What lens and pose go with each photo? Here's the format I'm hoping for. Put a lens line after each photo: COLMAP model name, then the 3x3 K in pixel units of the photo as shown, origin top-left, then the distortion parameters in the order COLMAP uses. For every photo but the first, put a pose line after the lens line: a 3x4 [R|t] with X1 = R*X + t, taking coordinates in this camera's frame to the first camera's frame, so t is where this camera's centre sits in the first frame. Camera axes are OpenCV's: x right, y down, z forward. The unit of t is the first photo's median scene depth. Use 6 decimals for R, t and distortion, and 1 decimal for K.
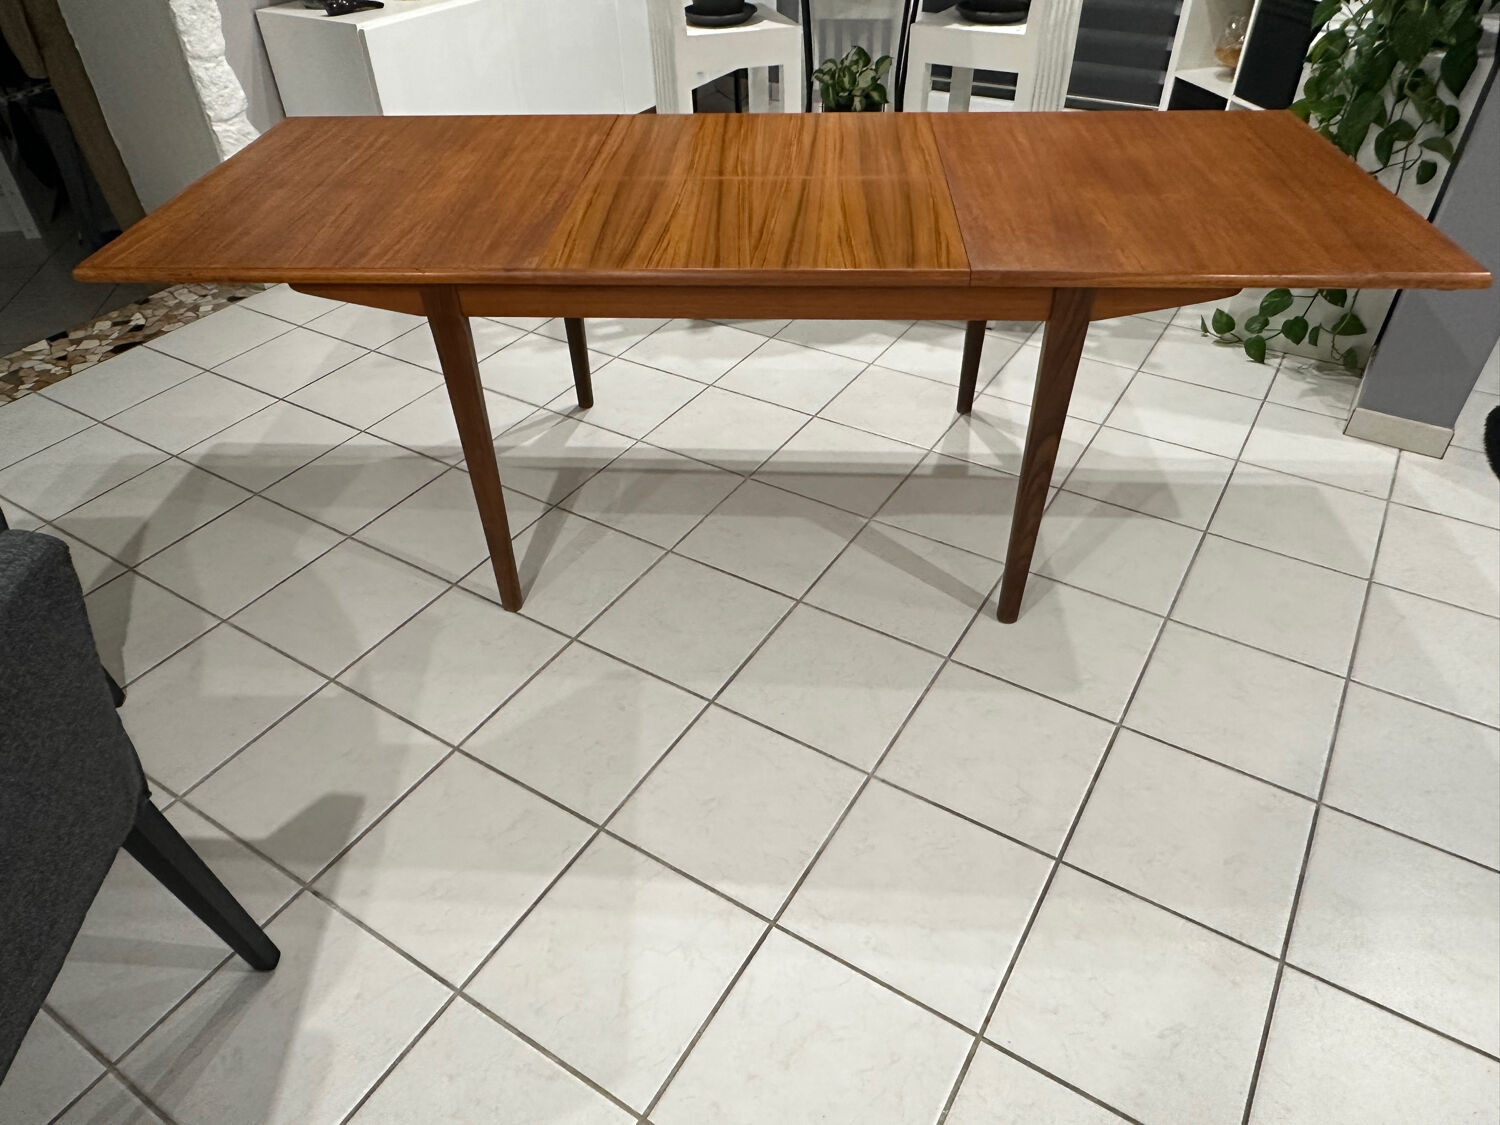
lens RADIAL K [[968.8, 0, 739.3], [0, 968.8, 593.6], [0, 0, 1]] dist [0.006433, -0.007619]
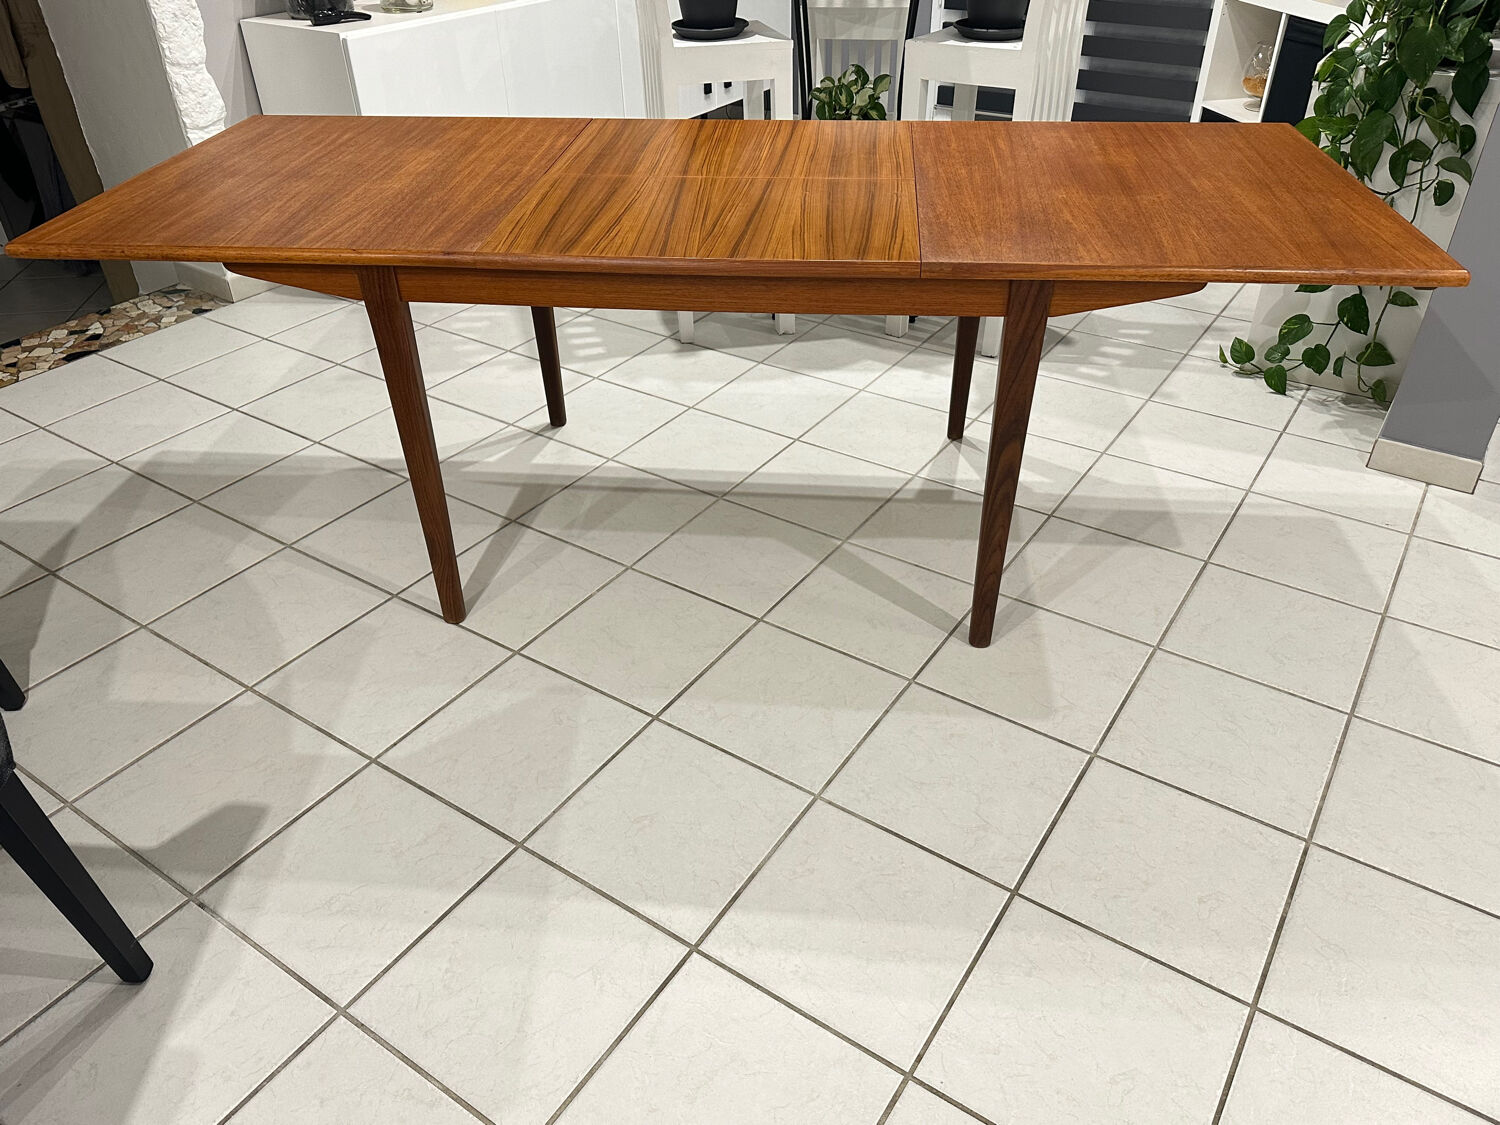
lens RADIAL K [[1066.3, 0, 751.6], [0, 1066.3, 577.4], [0, 0, 1]] dist [0.067635, -0.082139]
pose [[0.999492, 0.025365, -0.019273, 0.072067], [-0.027054, 0.995285, -0.093145, 0.062115], [0.016820, 0.093619, 0.995466, -0.027940]]
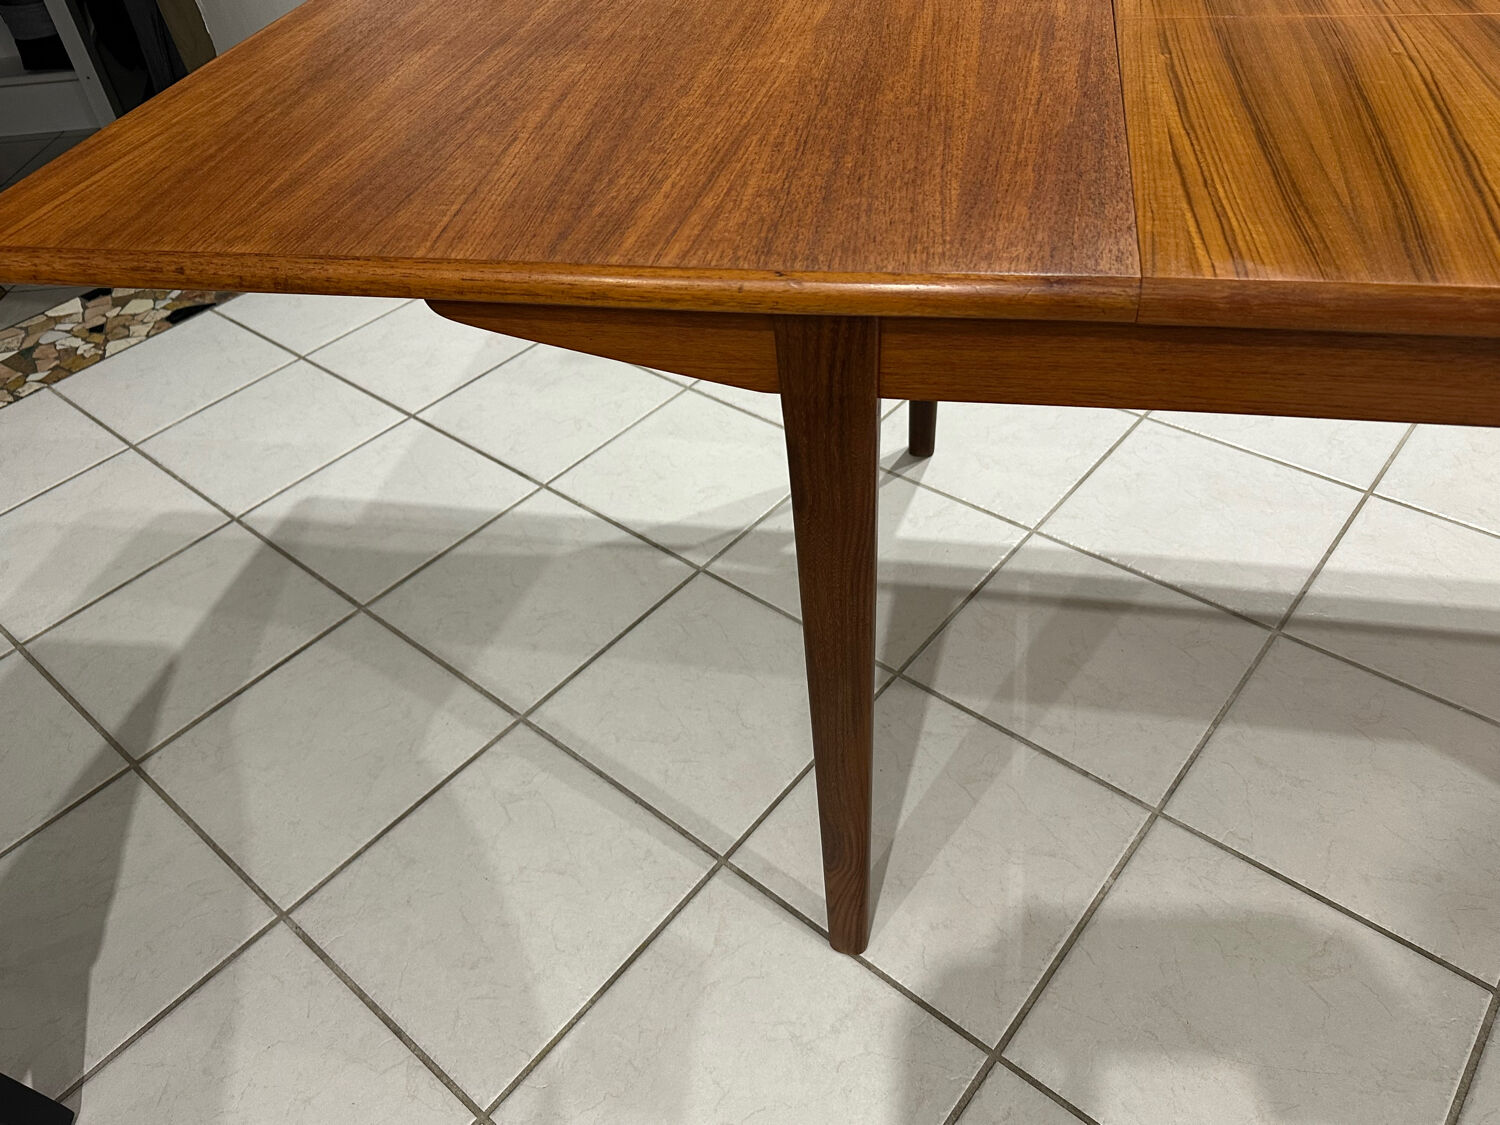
lens RADIAL K [[1077.3, 0, 760.3], [0, 1077.3, 571.2], [0, 0, 1]] dist [0.043873, -0.053241]
pose [[0.990221, 0.053557, -0.128821, -0.219046], [-0.049200, 0.998112, 0.036770, -0.186542], [0.130547, -0.030073, 0.990986, 0.473101]]
